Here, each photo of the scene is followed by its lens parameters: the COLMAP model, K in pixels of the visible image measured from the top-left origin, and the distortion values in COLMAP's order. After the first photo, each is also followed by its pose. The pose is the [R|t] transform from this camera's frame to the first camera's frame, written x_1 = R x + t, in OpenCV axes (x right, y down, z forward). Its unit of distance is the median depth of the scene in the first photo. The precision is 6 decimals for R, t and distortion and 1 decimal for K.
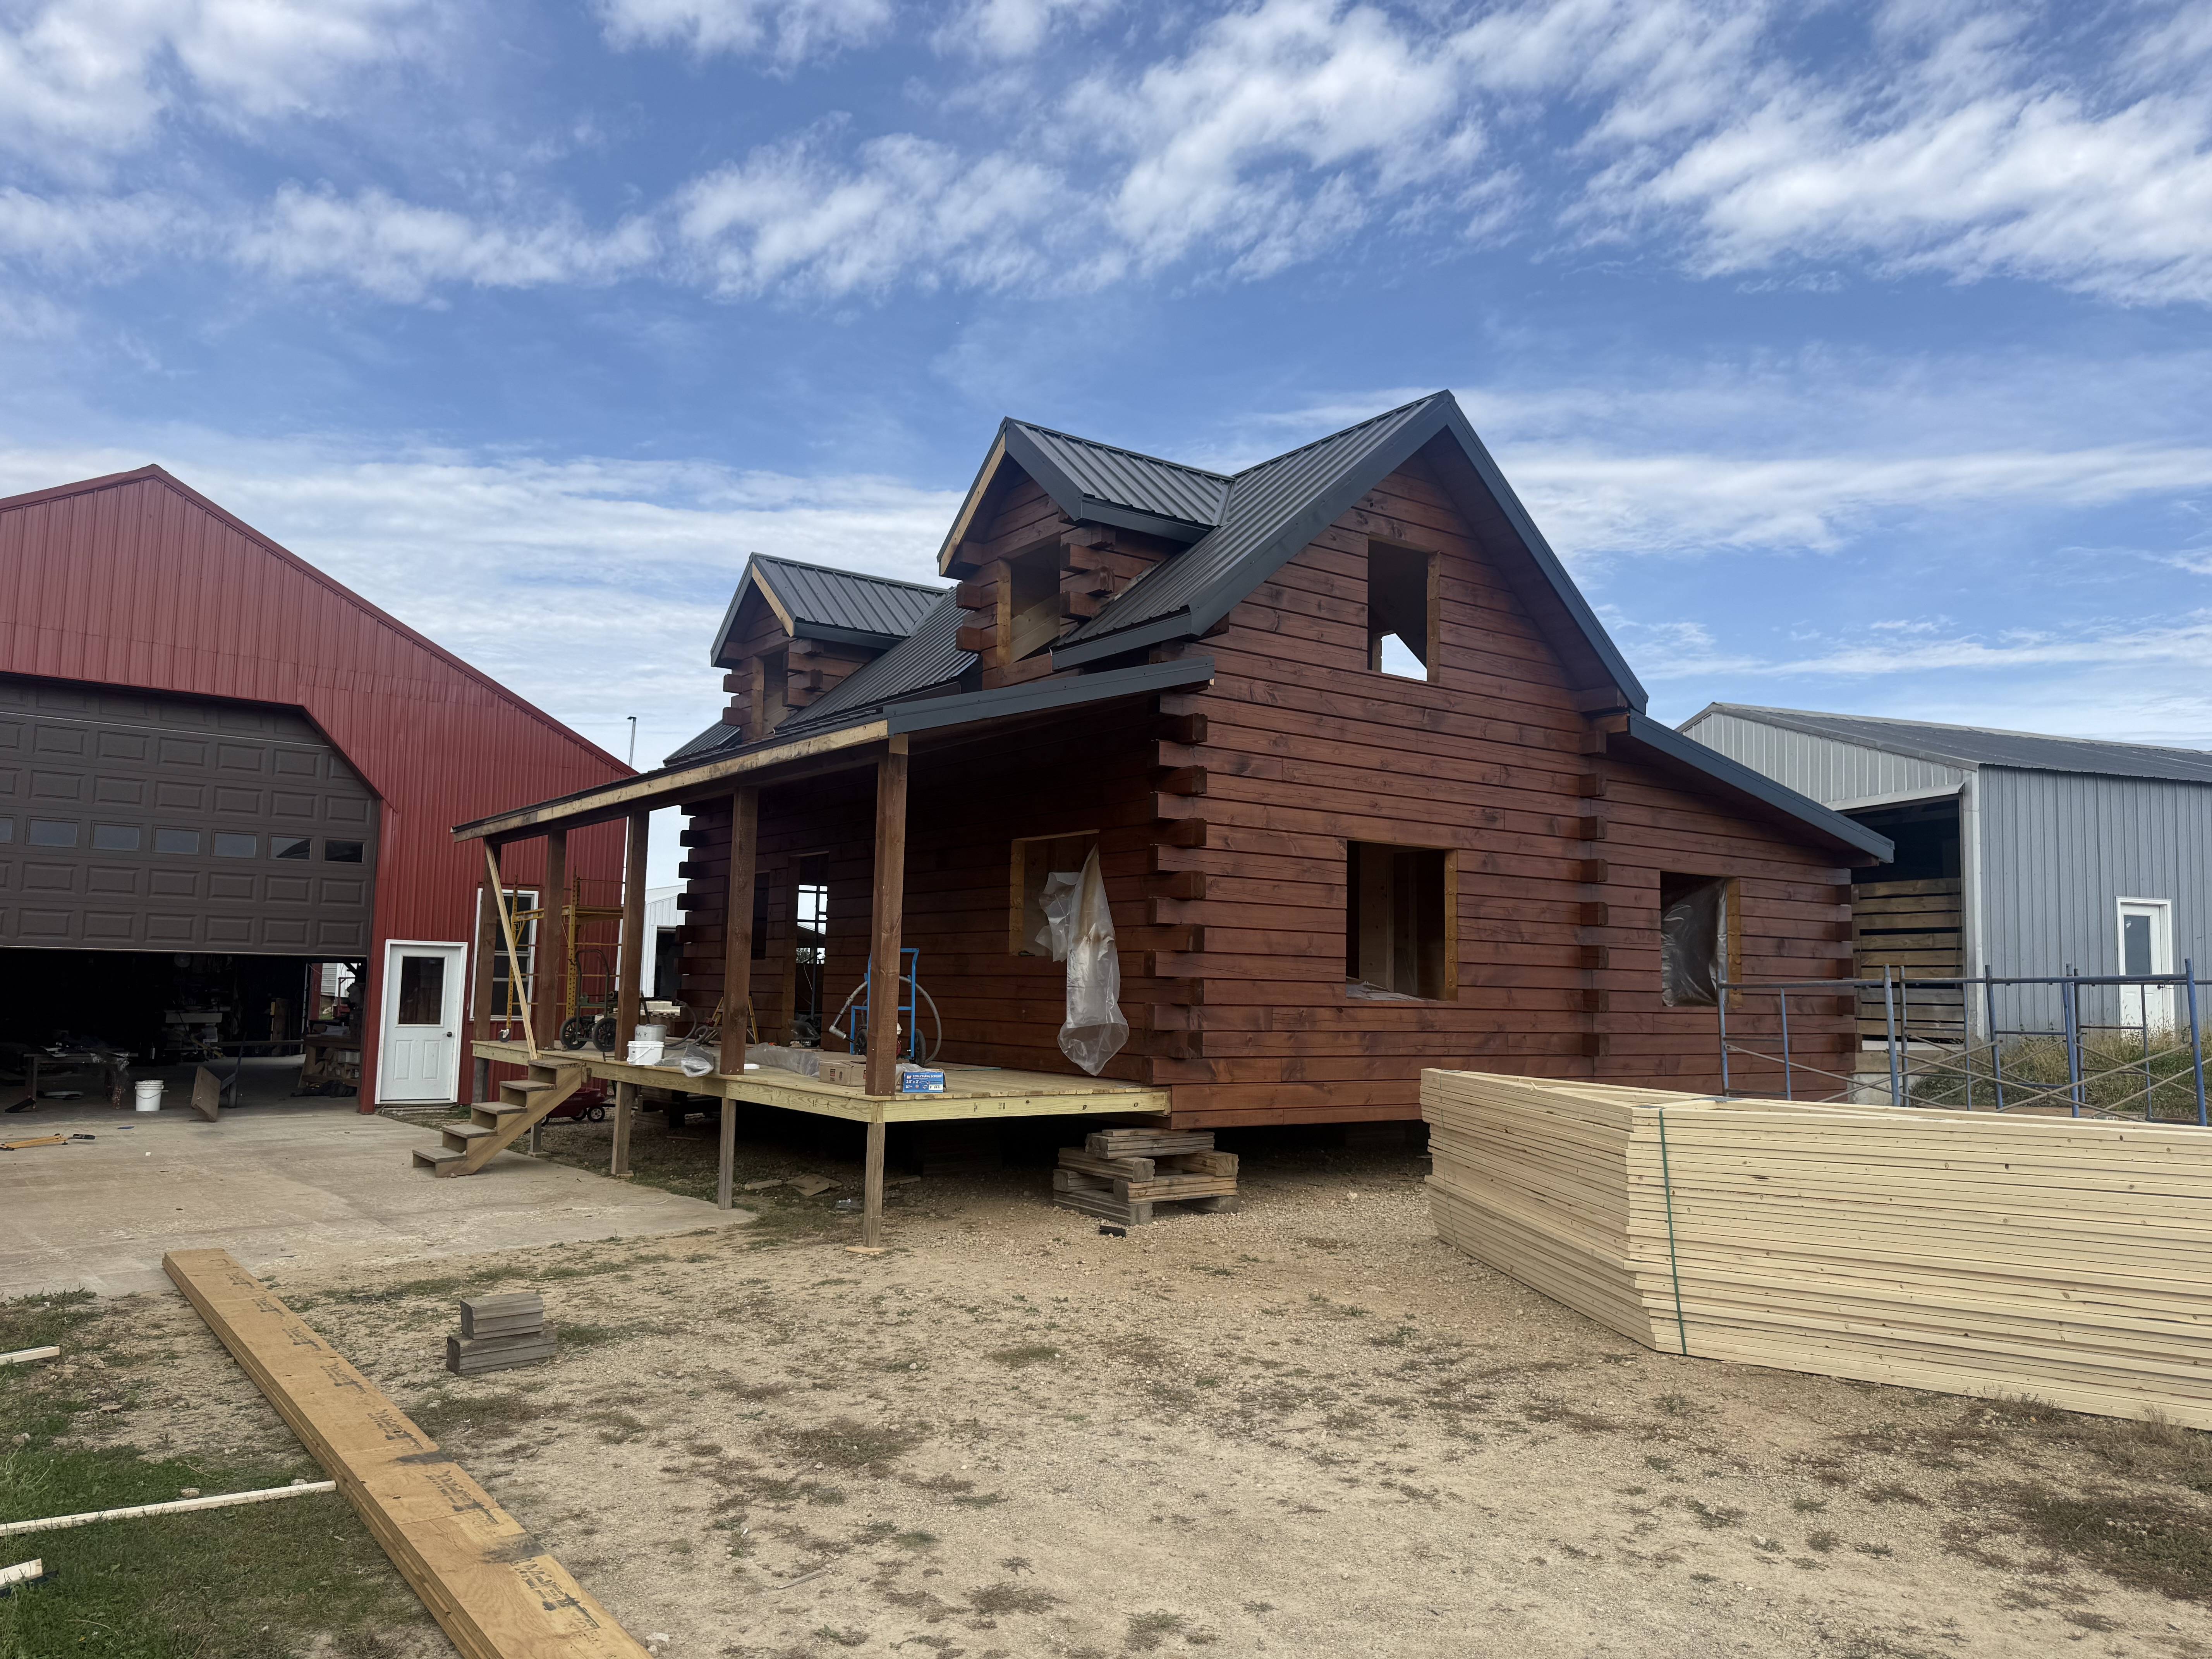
lens RADIAL K [[1534.9, 0, 1106.0], [0, 1534.9, 829.5], [0, 0, 1]] dist [-0.002319, -0.001727]
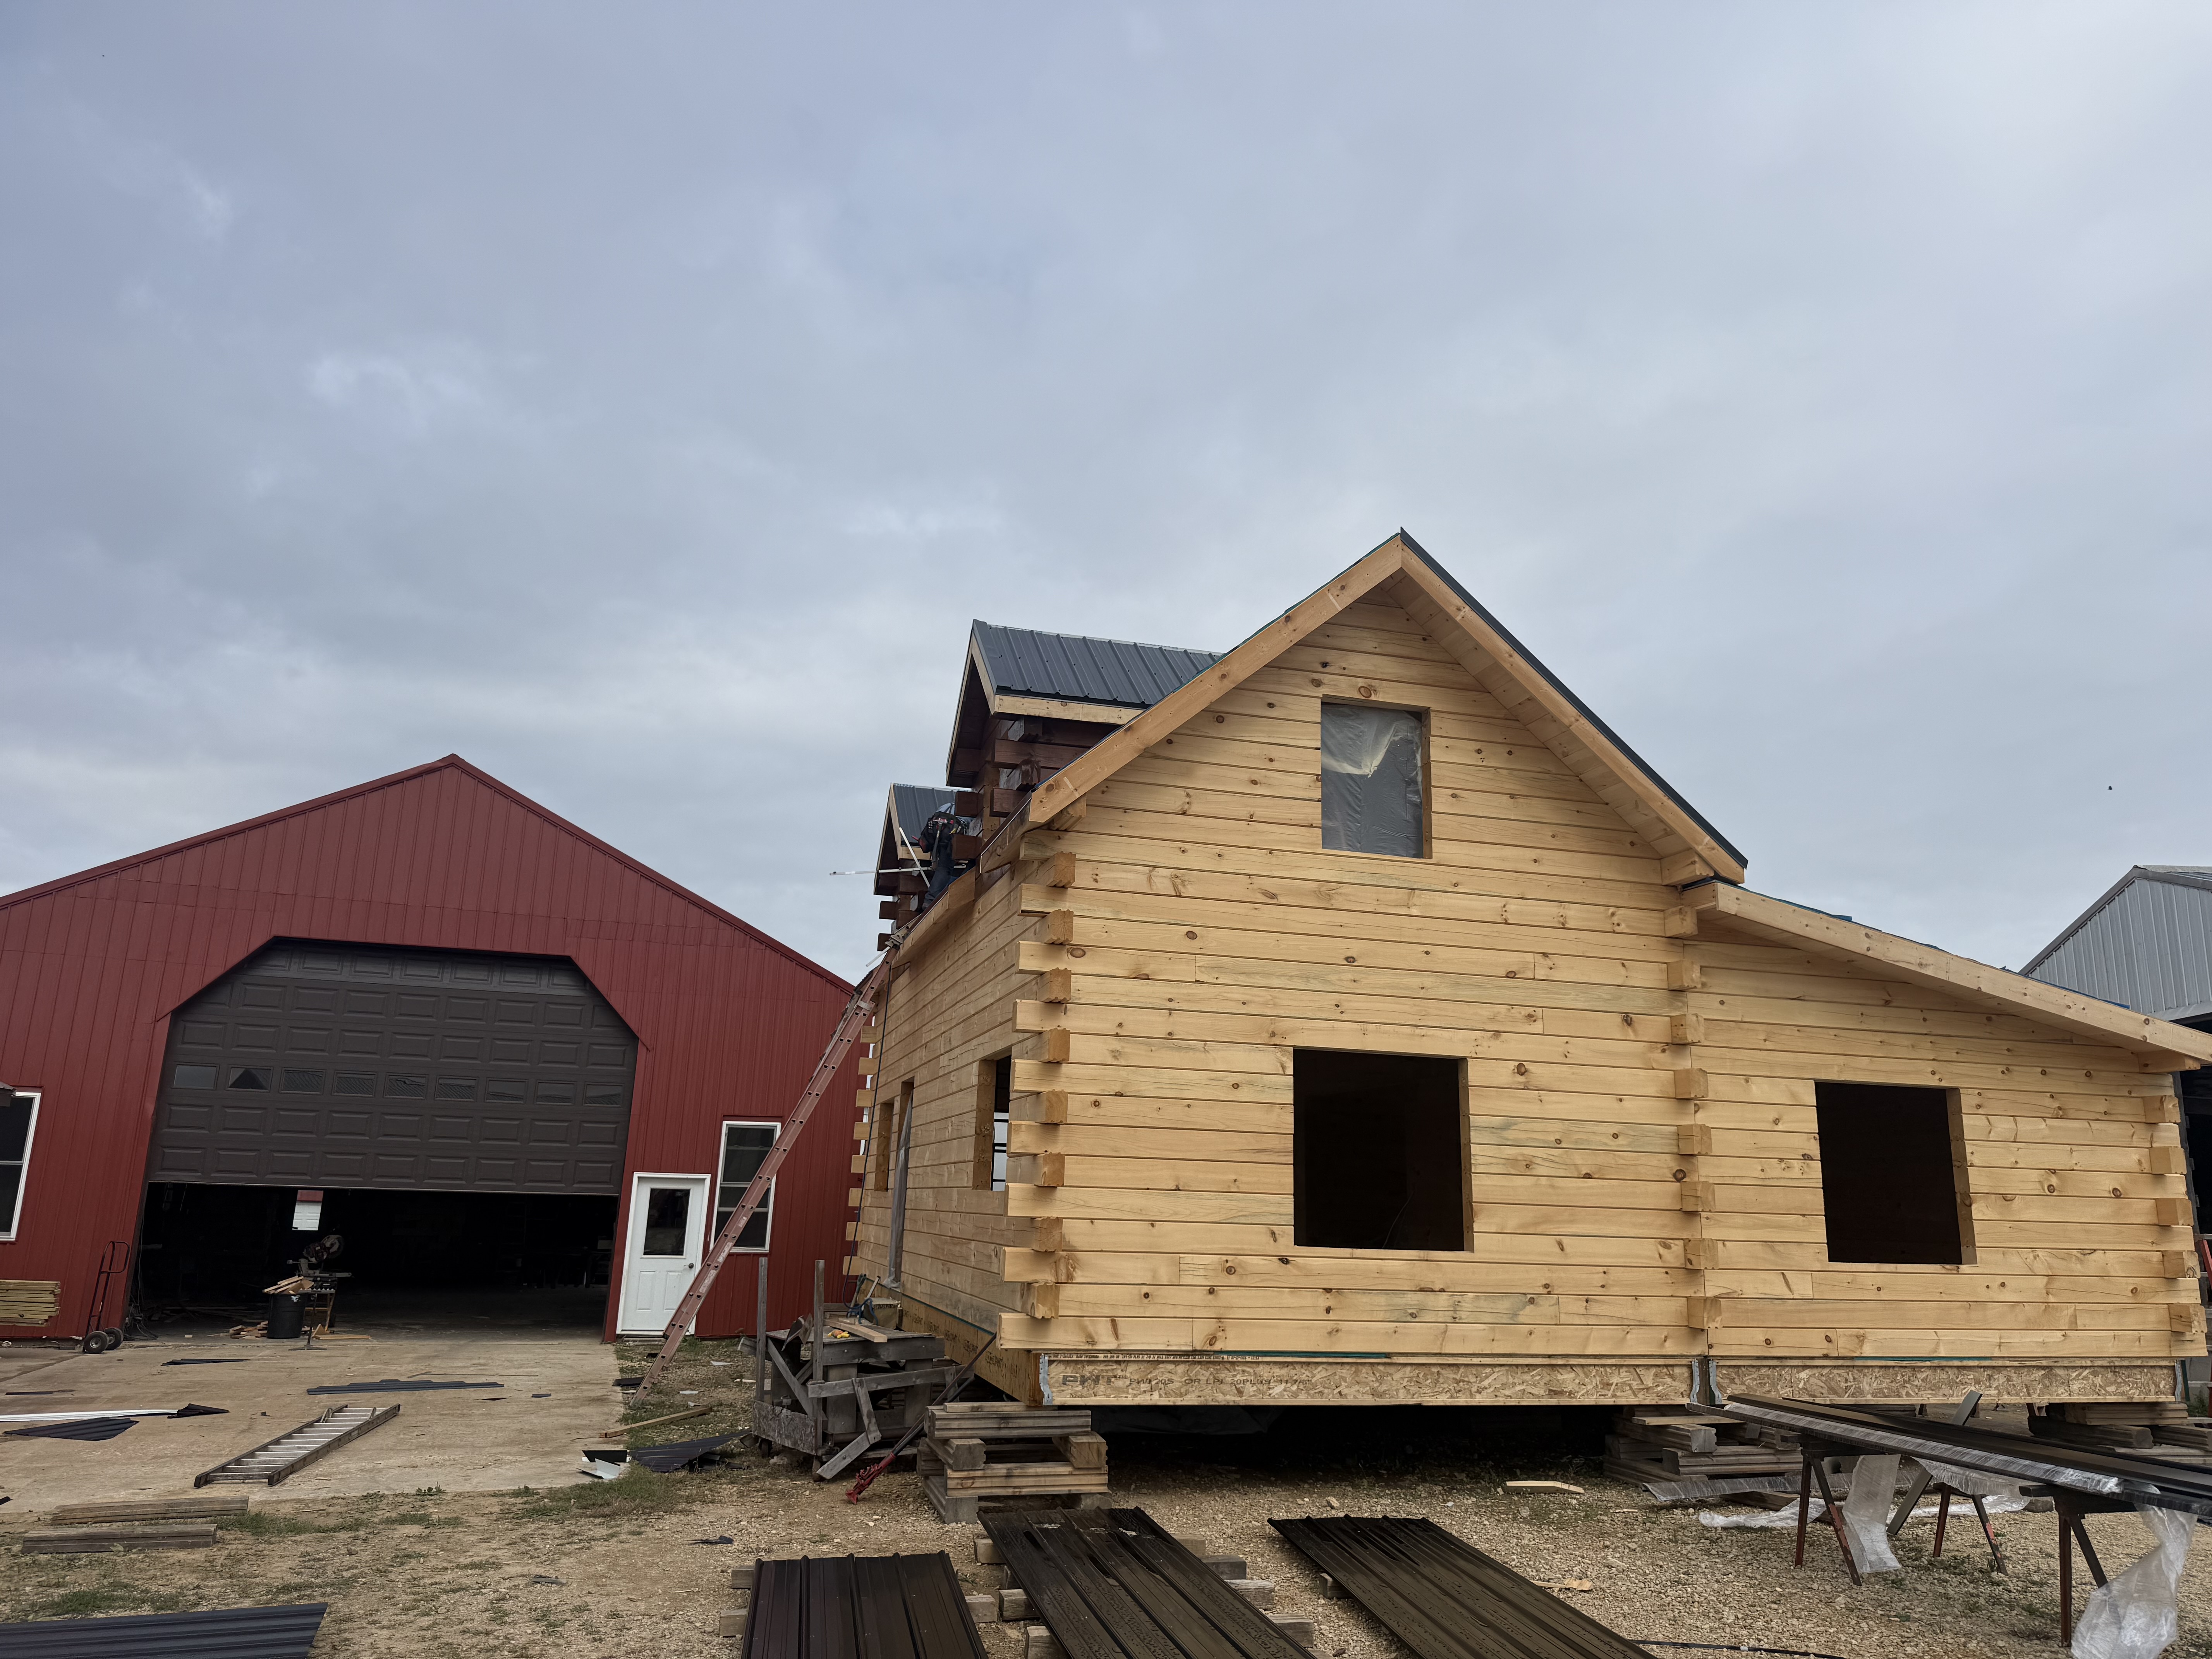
lens RADIAL K [[1491.1, 0, 1106.0], [0, 1491.1, 829.5], [0, 0, 1]] dist [0.066100, -0.000881]
pose [[0.935920, -0.078398, -0.343376, 0.317370], [0.026076, 0.987660, -0.154424, 0.010128], [0.351245, 0.135575, 0.926416, 0.166326]]
